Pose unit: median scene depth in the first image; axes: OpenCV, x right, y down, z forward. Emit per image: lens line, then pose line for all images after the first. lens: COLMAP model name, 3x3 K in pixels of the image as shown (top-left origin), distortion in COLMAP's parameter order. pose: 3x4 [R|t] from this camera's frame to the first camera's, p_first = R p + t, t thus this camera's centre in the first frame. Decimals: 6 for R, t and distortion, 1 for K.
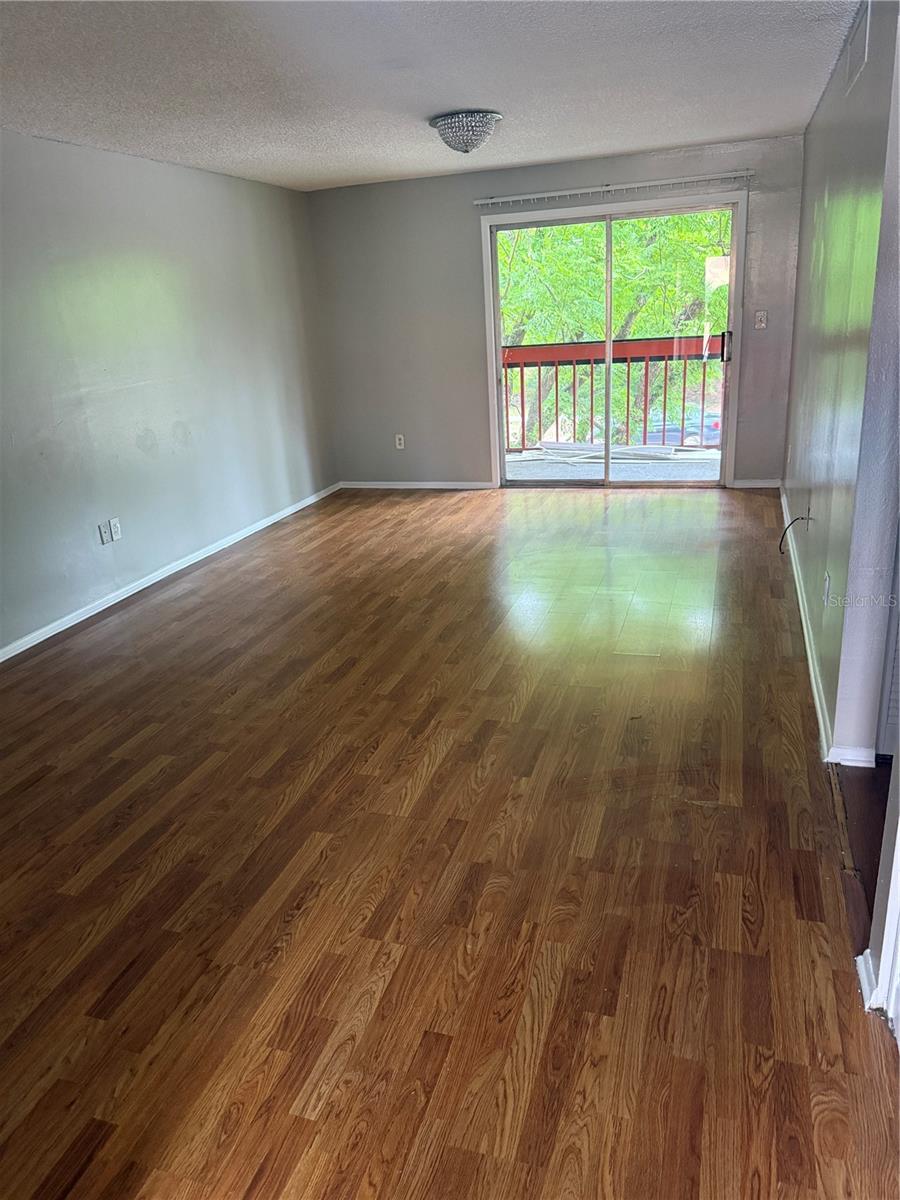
lens RADIAL K [[835.4, 0, 442.8], [0, 835.4, 598.0], [0, 0, 1]] dist [0.124211, -0.203067]
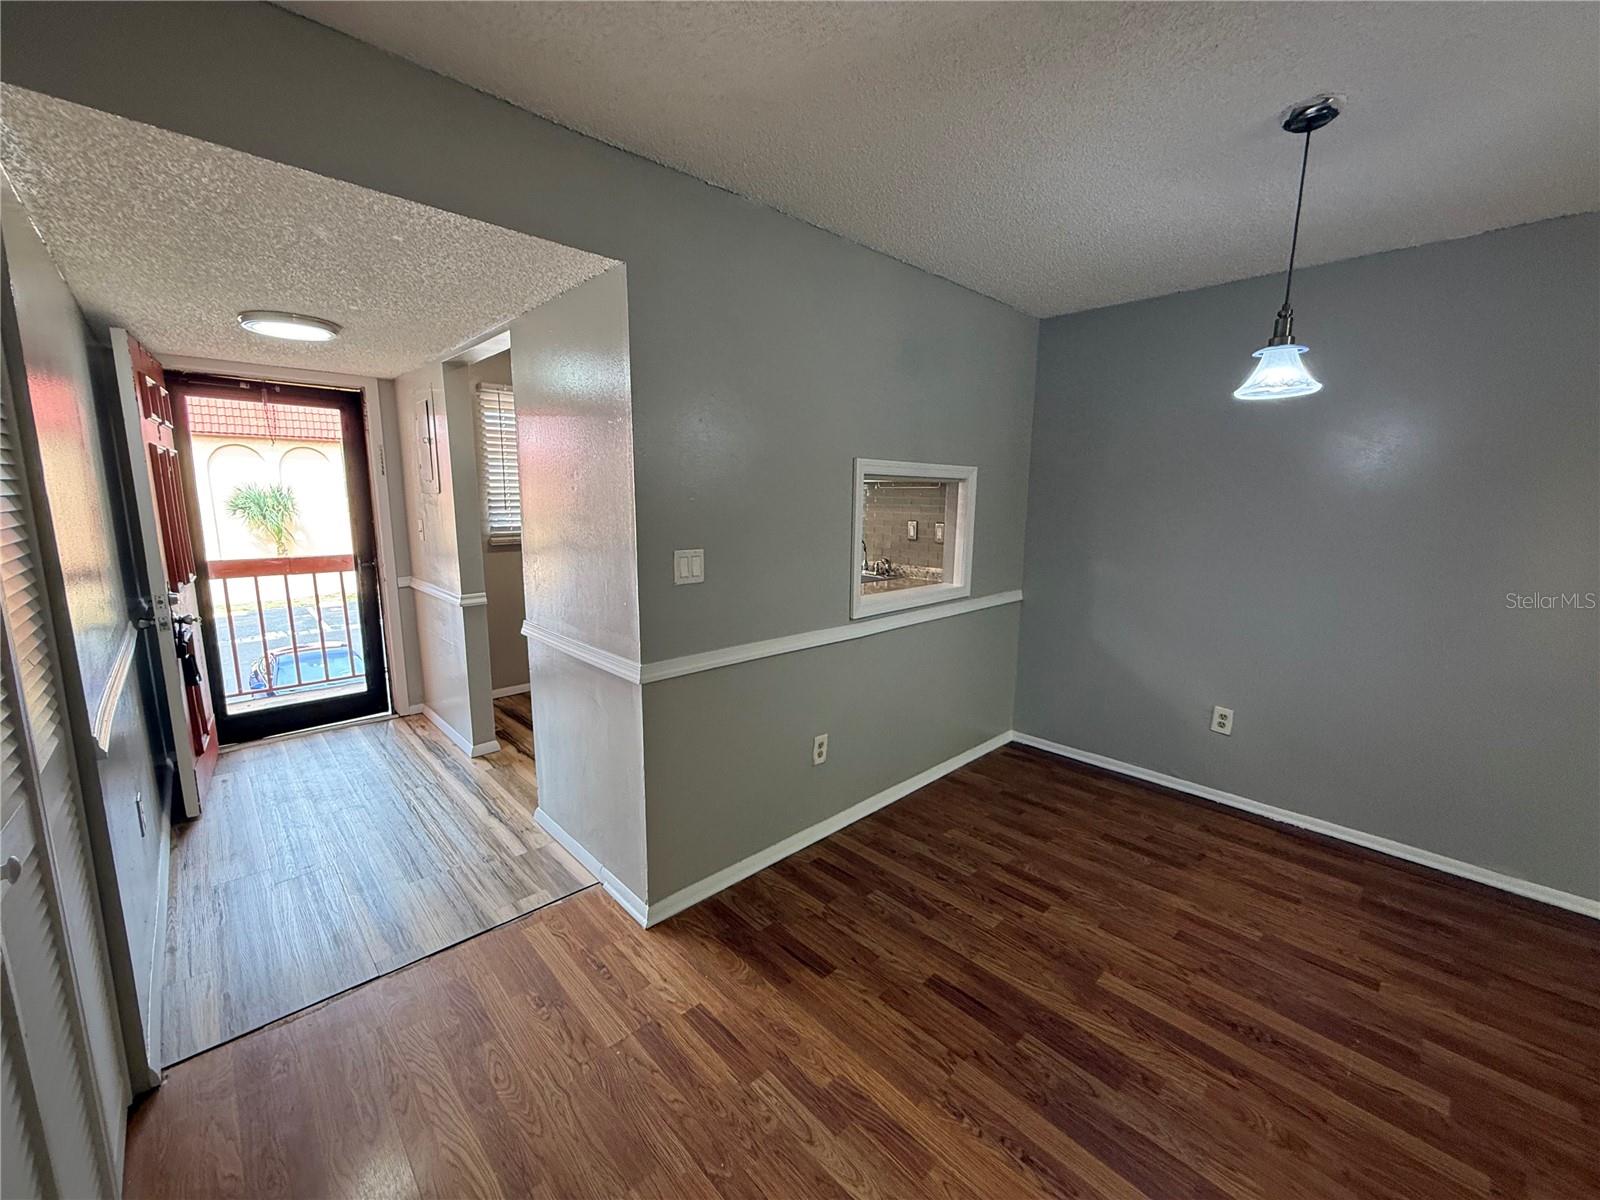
lens RADIAL K [[636.7, 0, 793.3], [0, 636.7, 600.3], [0, 0, 1]] dist [-0.002040, 0.000141]
pose [[-0.473996, 0.206914, -0.855871, 0.234136], [-0.272145, 0.889982, 0.365880, -0.187591], [0.837416, 0.406347, -0.365537, 0.547435]]
